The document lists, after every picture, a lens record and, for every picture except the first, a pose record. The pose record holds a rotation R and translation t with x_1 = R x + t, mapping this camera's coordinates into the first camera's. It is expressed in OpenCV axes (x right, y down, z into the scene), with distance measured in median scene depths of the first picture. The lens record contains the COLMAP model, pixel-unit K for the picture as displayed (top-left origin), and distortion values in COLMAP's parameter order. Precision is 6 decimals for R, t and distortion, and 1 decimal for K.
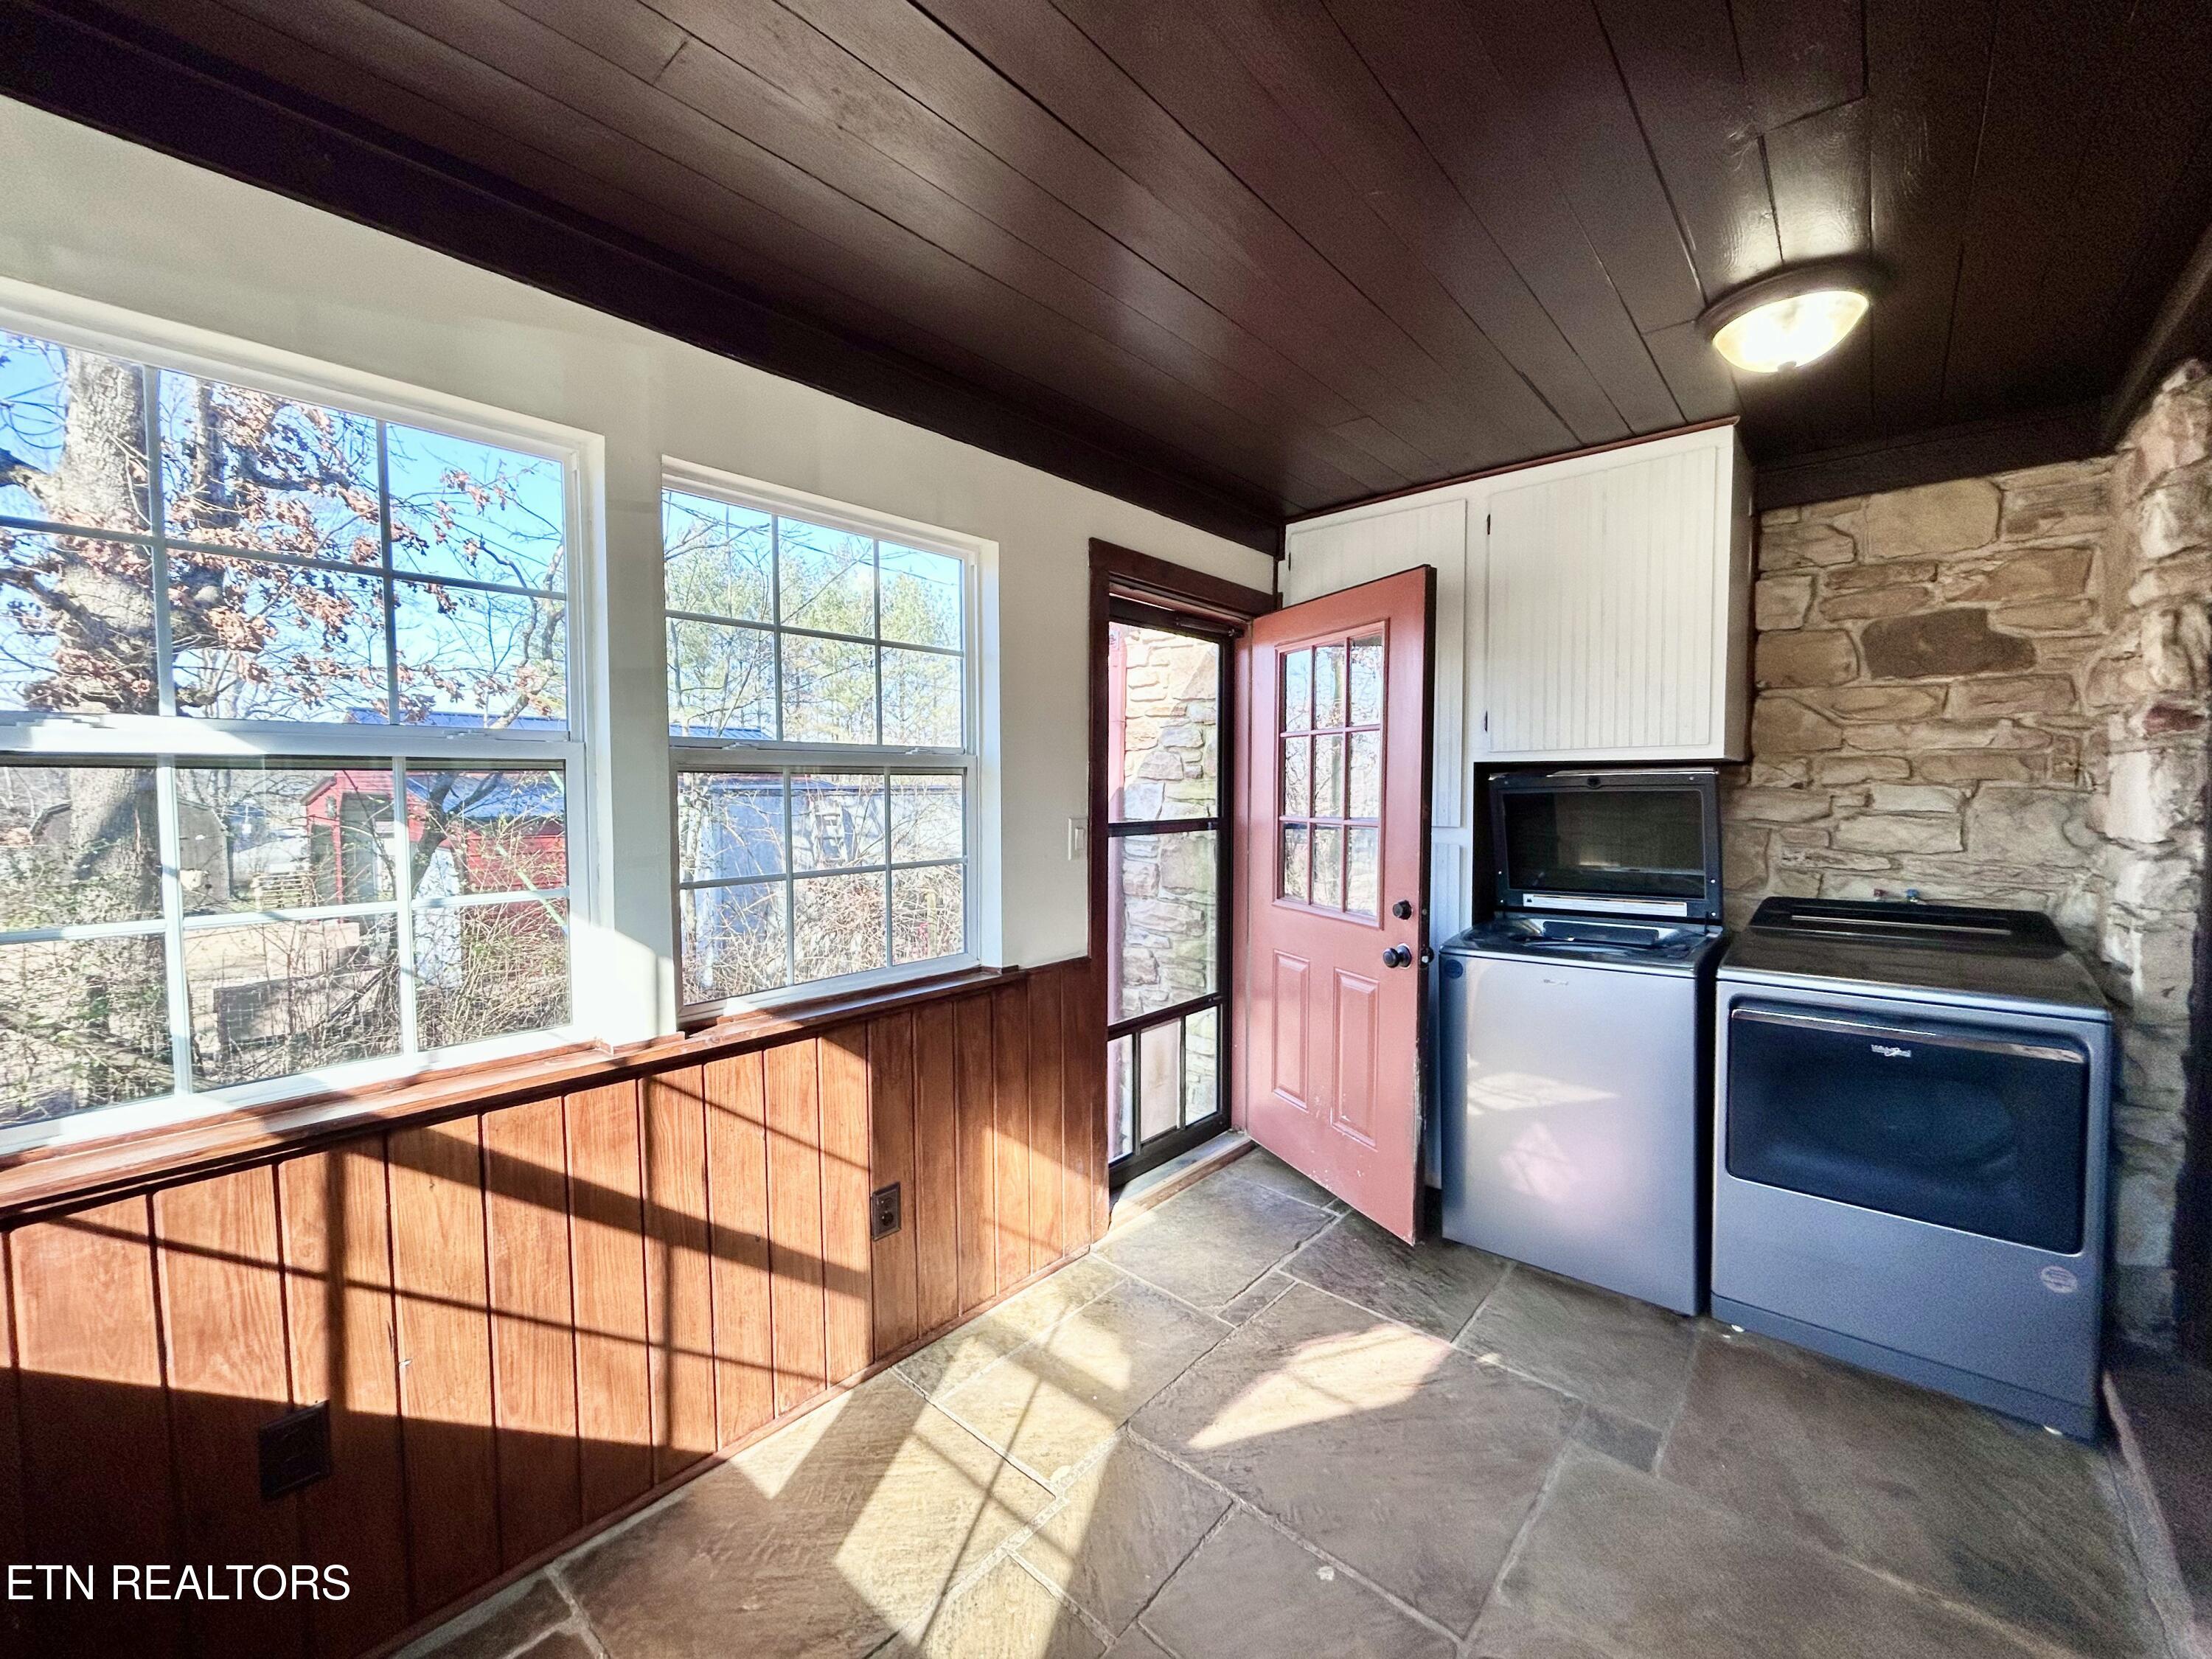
lens RADIAL K [[893.0, 0, 1106.9], [0, 893.0, 829.2], [0, 0, 1]] dist [-0.002092, 0.000468]
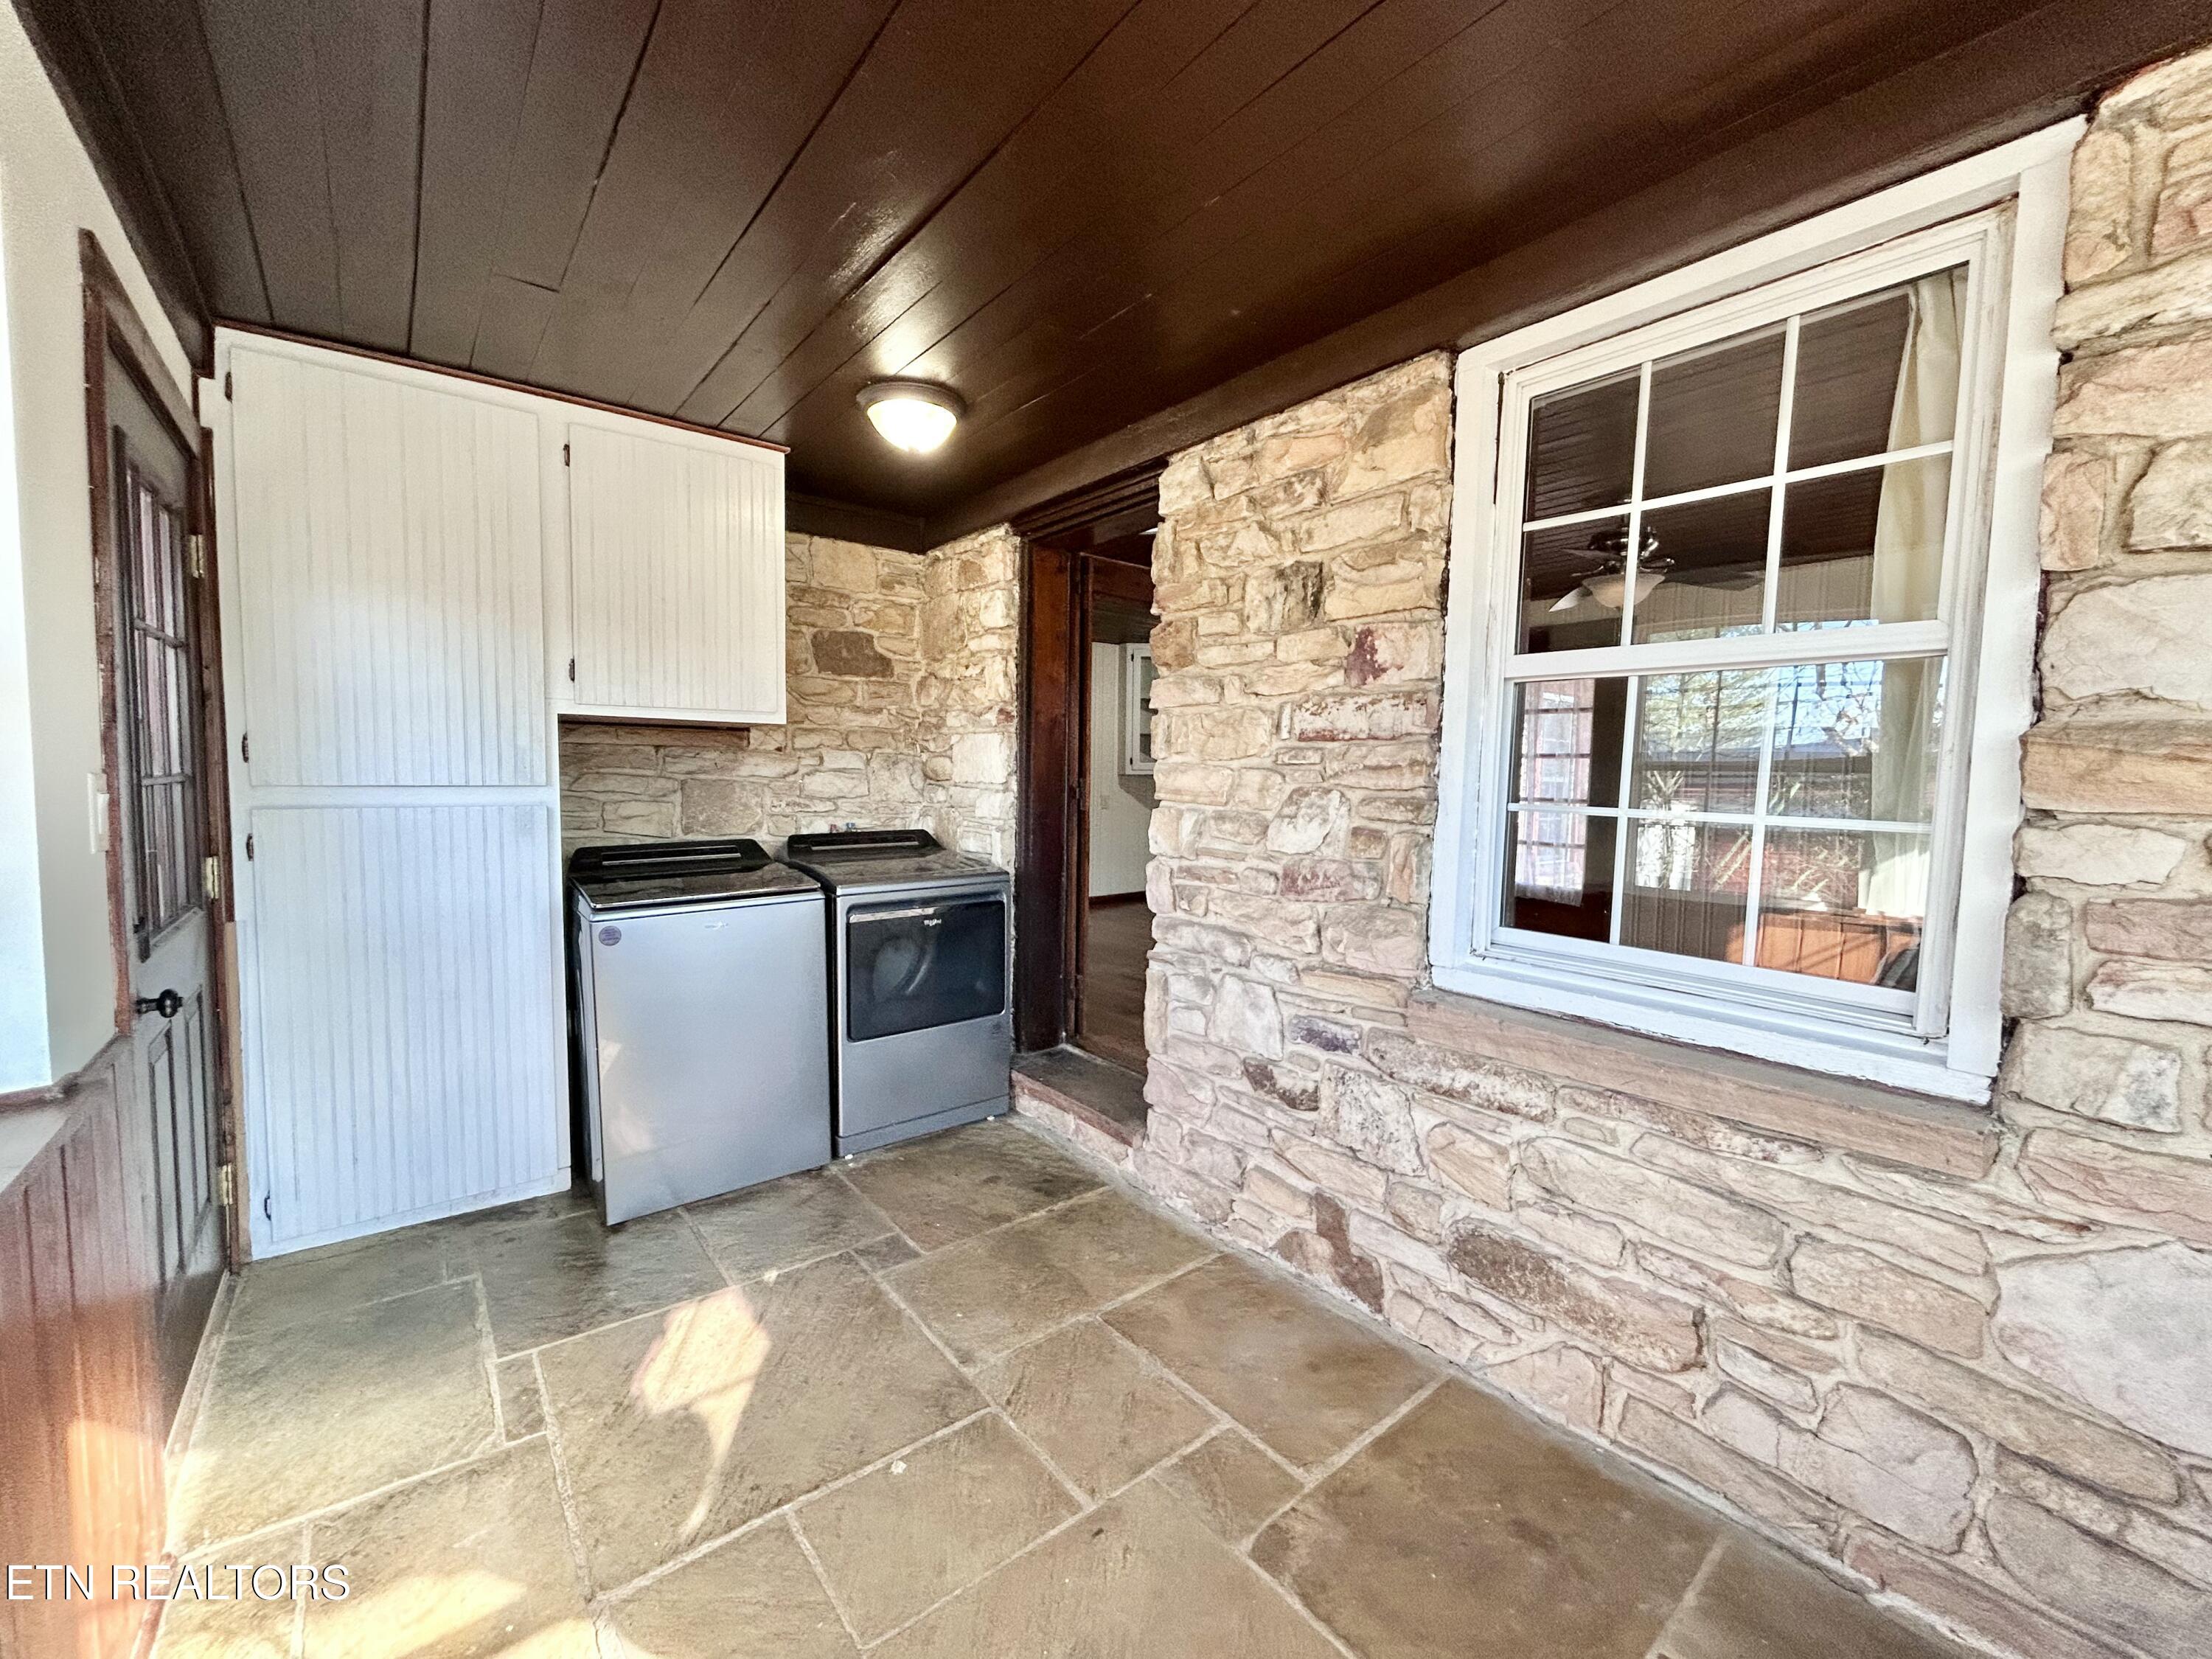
lens RADIAL K [[893.0, 0, 1105.8], [0, 893.0, 827.6], [0, 0, 1]] dist [-0.002092, 0.000468]
pose [[0.169890, -0.061591, 0.983536, -0.464224], [0.030276, 0.997900, 0.057261, 0.005623], [-0.984998, 0.020050, 0.171398, 0.354335]]
